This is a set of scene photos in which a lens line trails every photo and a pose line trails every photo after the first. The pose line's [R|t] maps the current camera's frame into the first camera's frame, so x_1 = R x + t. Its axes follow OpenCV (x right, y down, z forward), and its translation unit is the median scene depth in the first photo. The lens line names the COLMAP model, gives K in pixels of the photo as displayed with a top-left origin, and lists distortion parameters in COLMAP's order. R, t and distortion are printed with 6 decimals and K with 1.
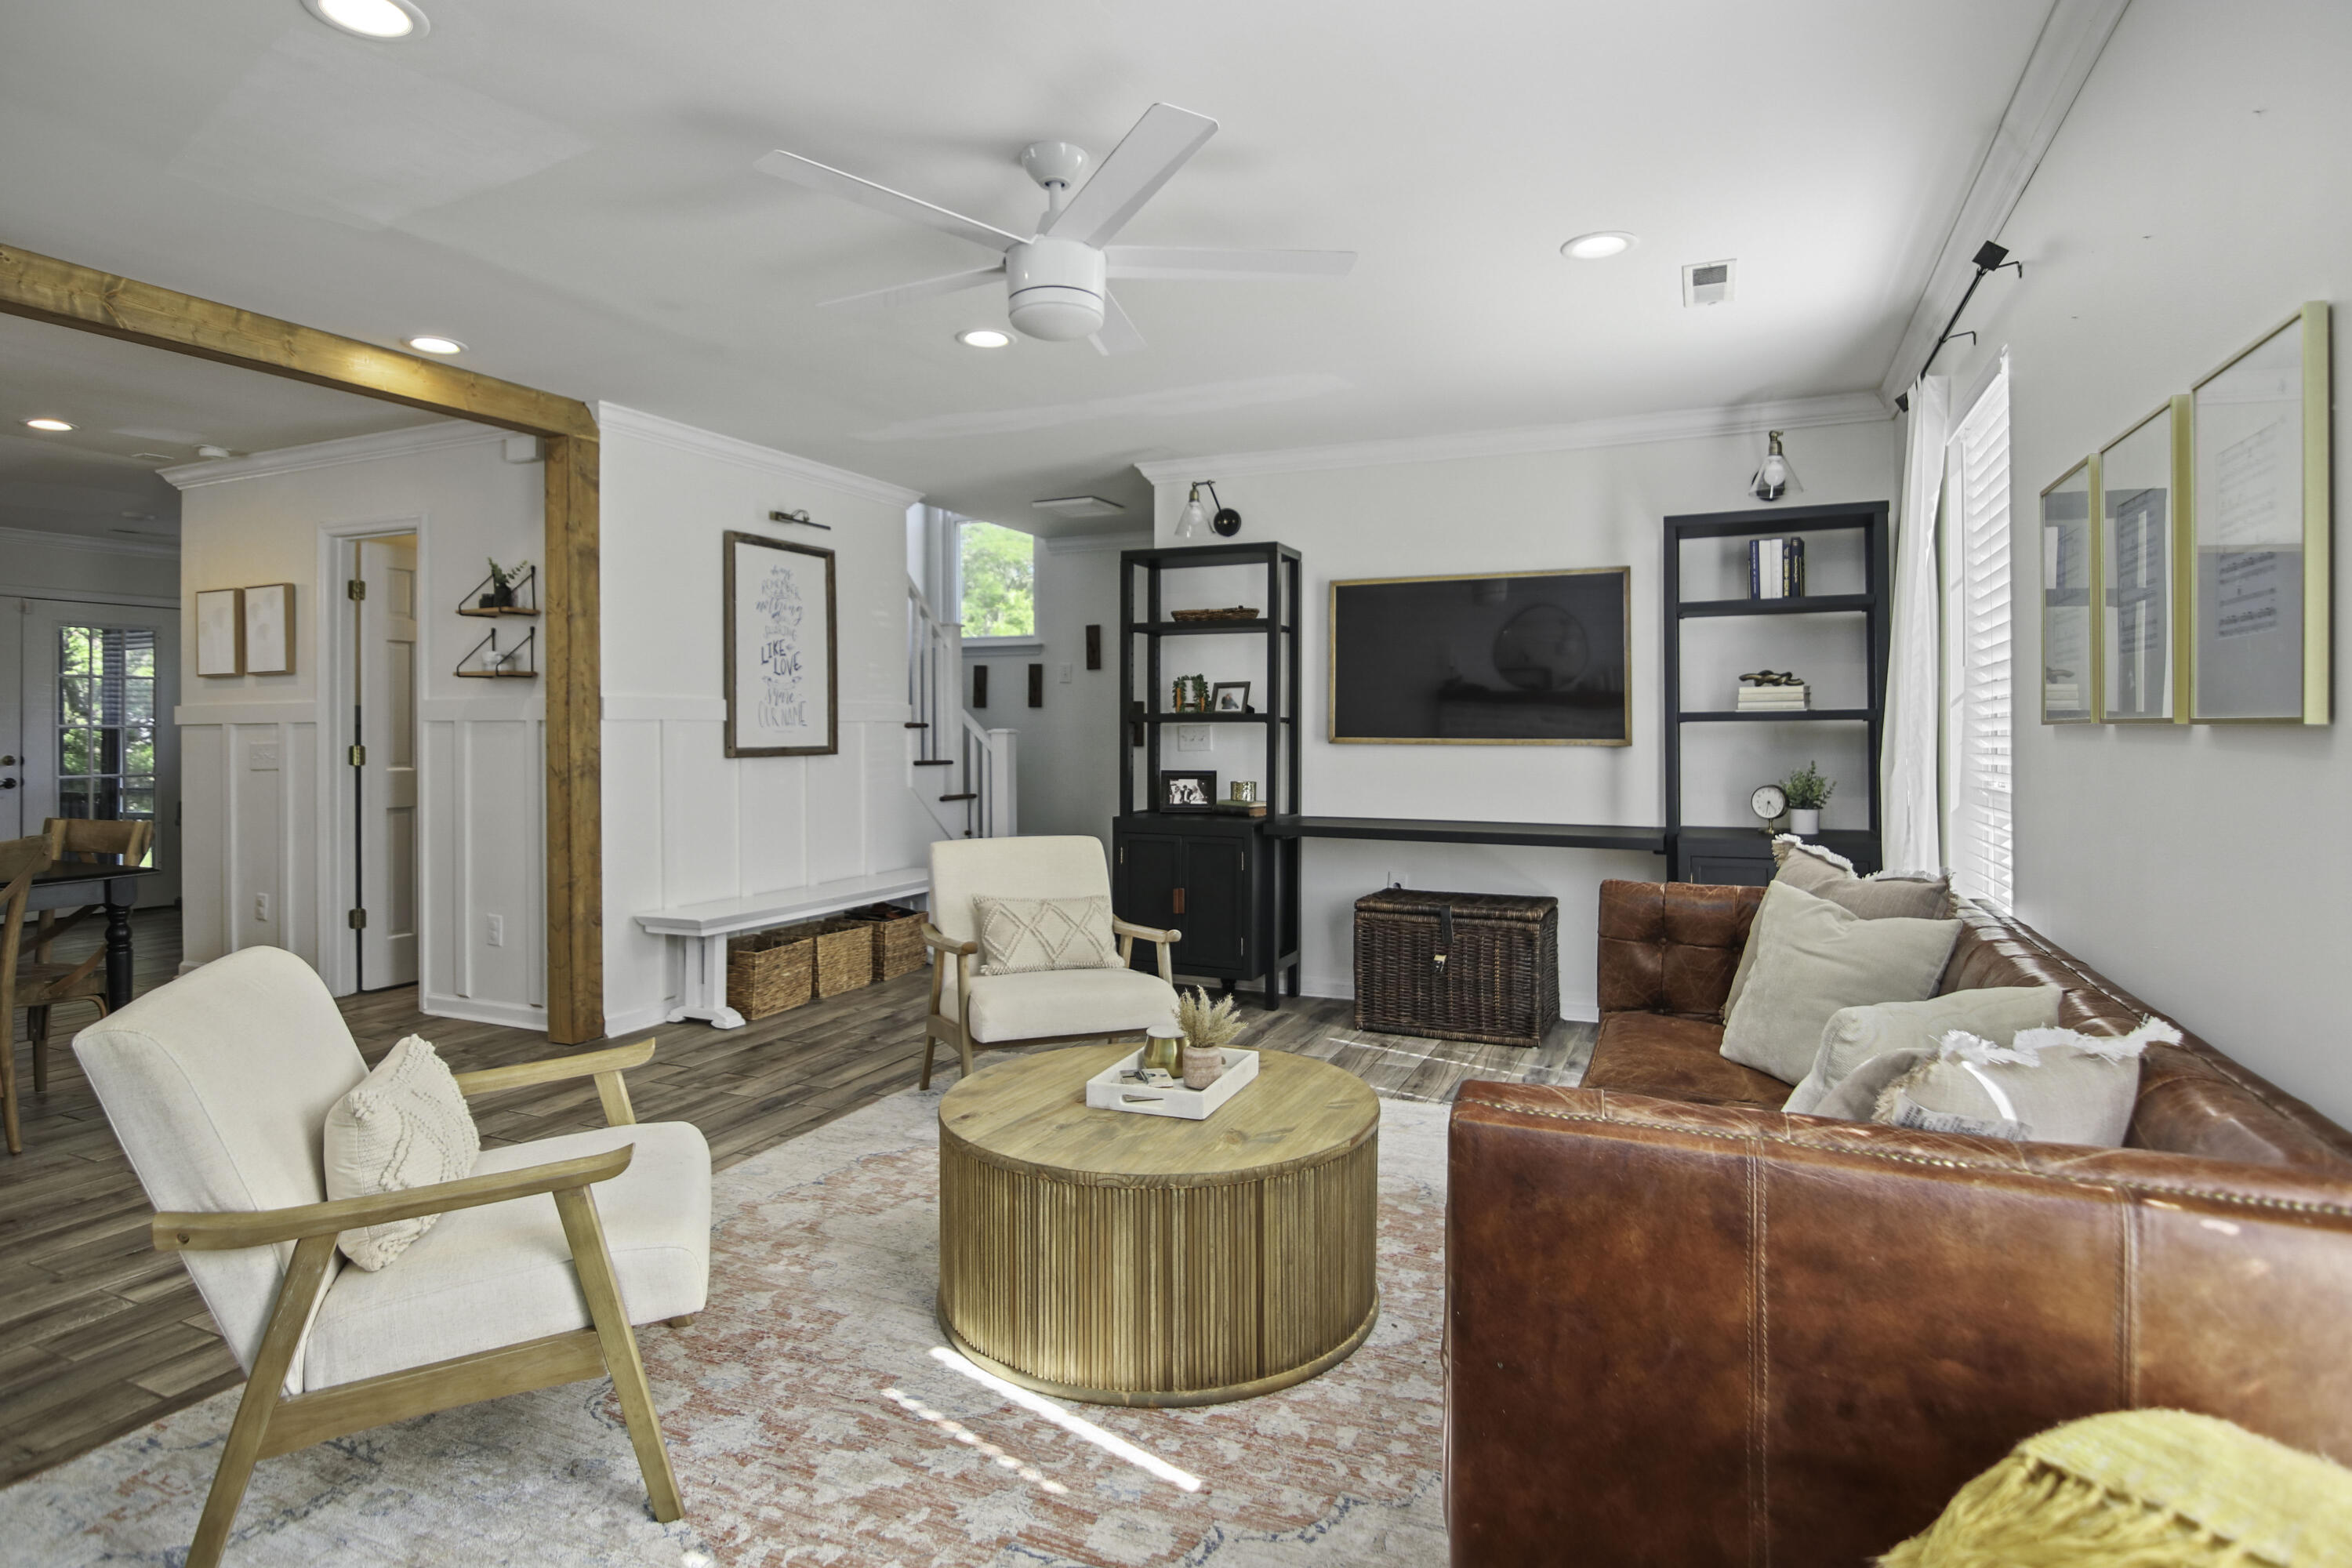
lens RADIAL K [[1224.4, 0, 1179.4], [0, 1224.4, 735.0], [0, 0, 1]] dist [0.001060, -0.016063]
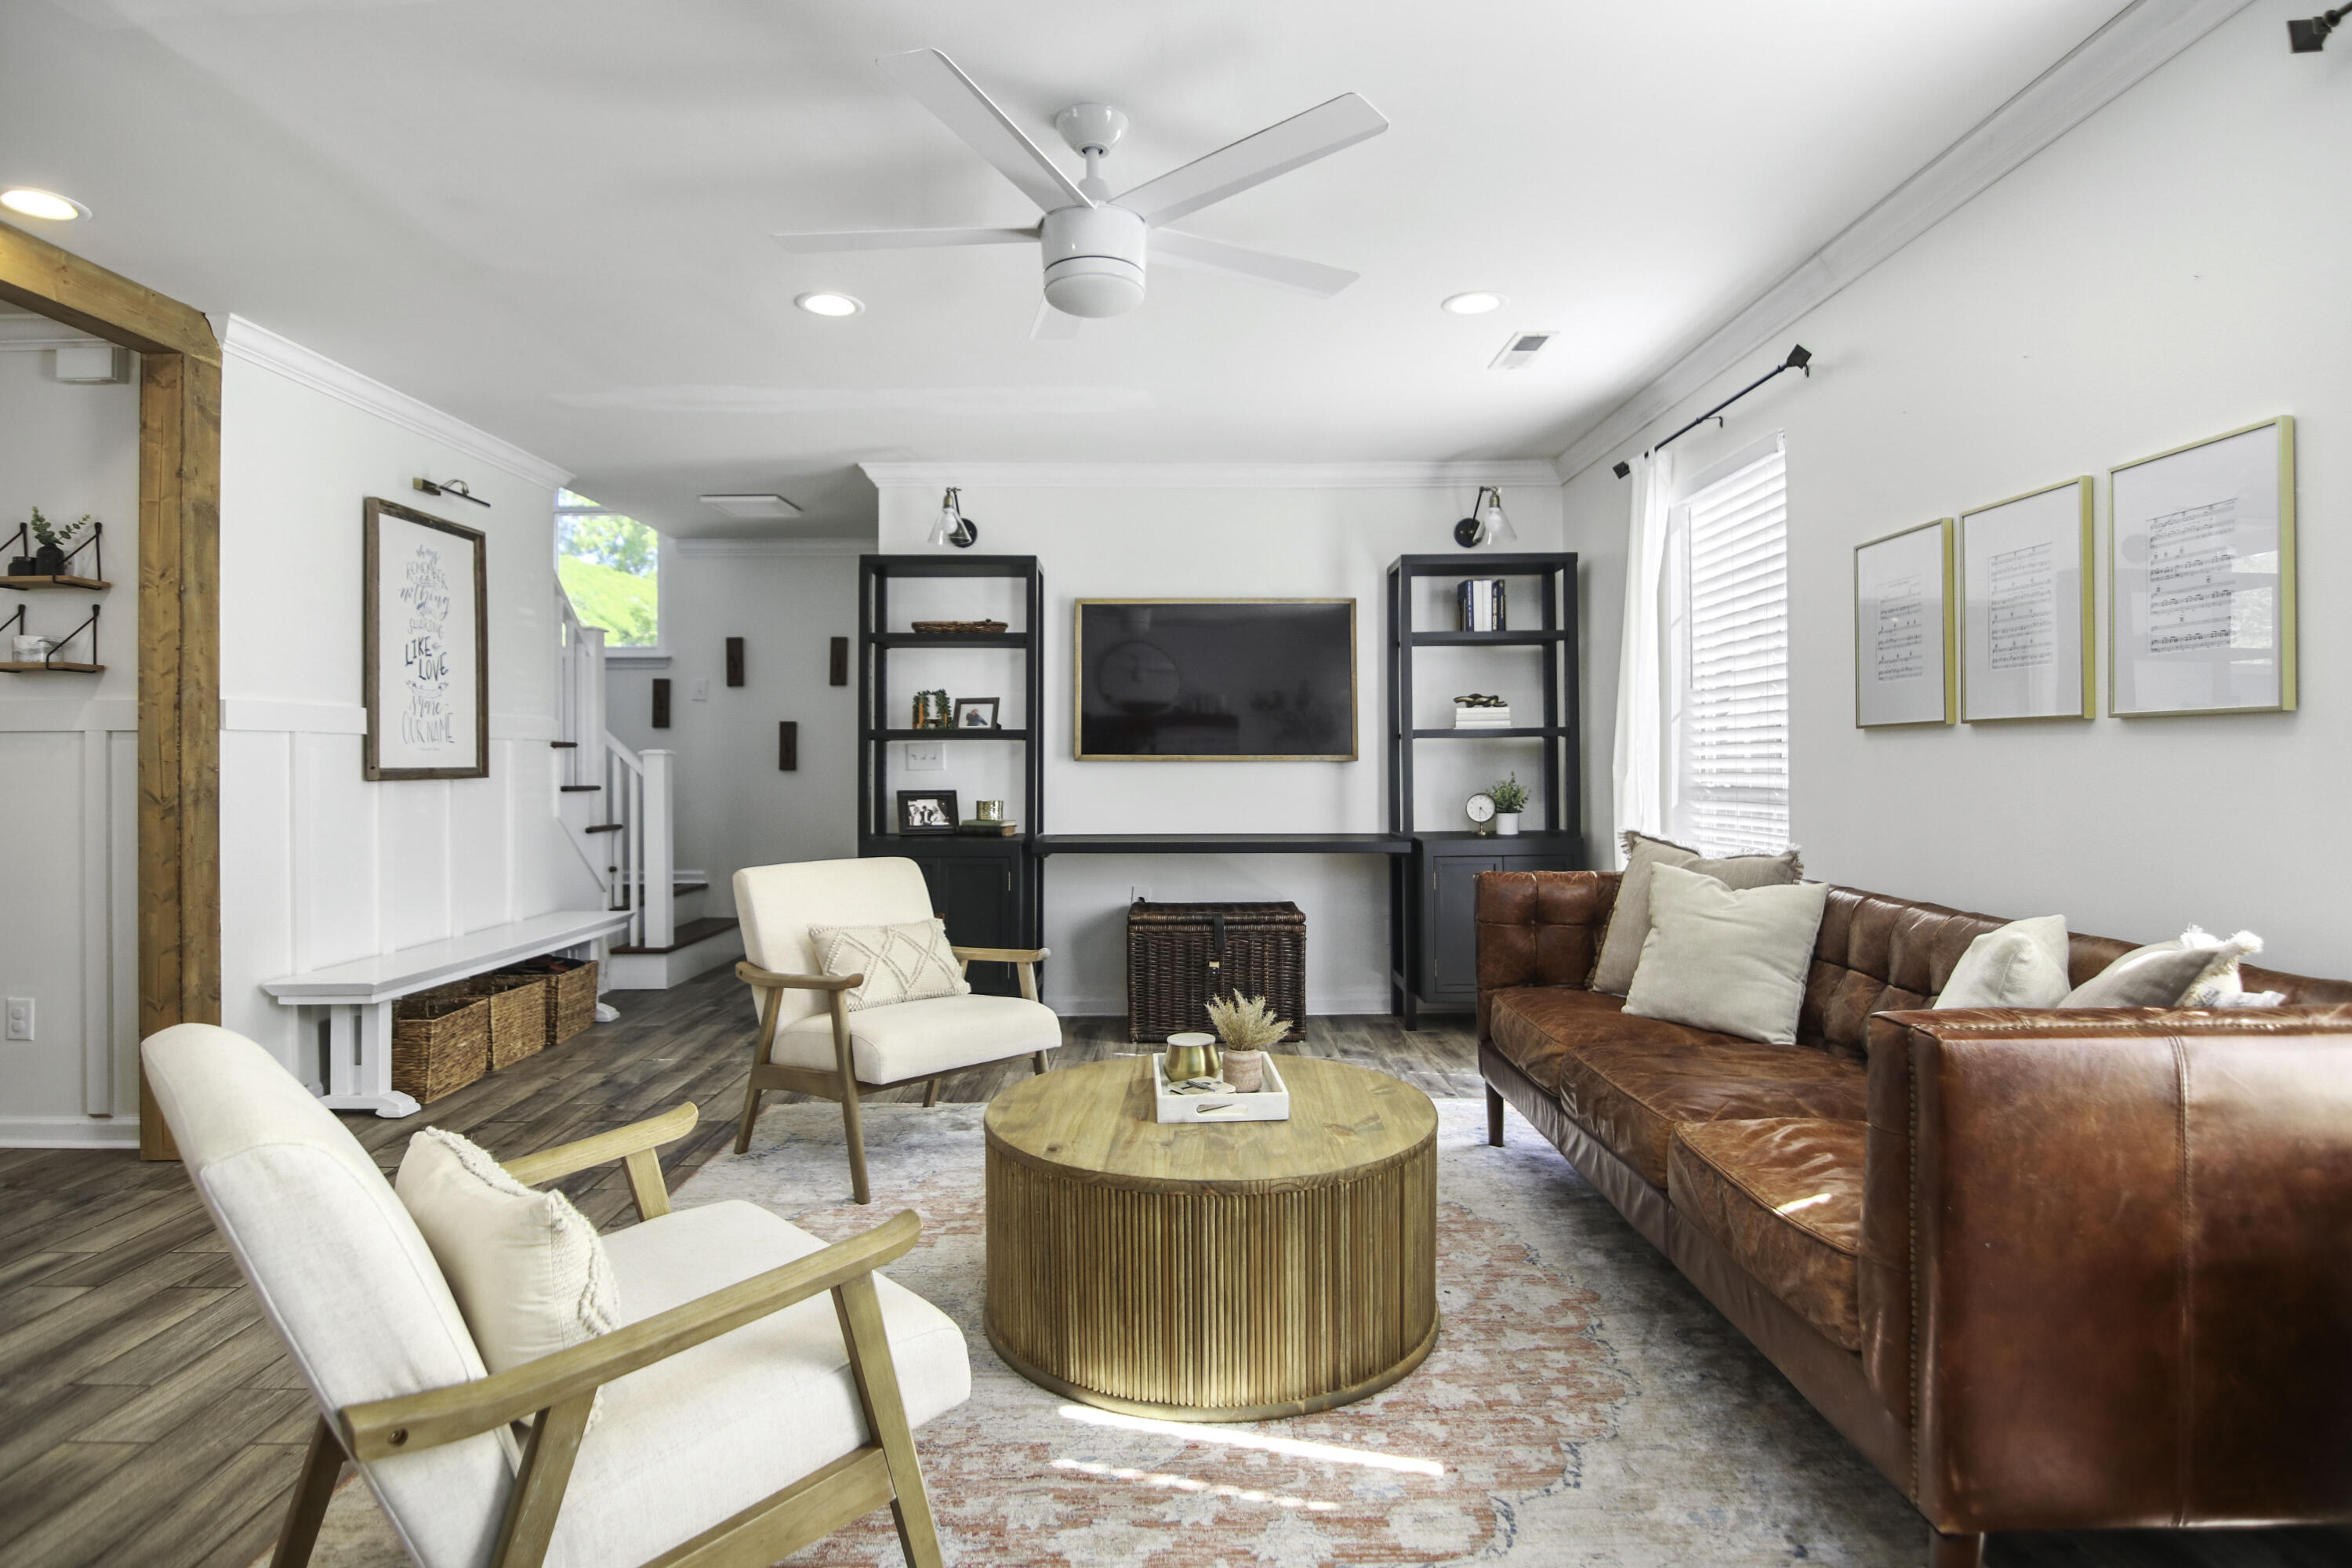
lens RADIAL K [[1217.5, 0, 1180.0], [0, 1217.5, 756.0], [0, 0, 1]] dist [-0.003014, -0.012315]
pose [[0.911939, -0.001408, 0.410324, -0.239133], [0.005673, 0.999942, -0.009177, 0.014500], [-0.410287, 0.010696, 0.911894, 0.068204]]
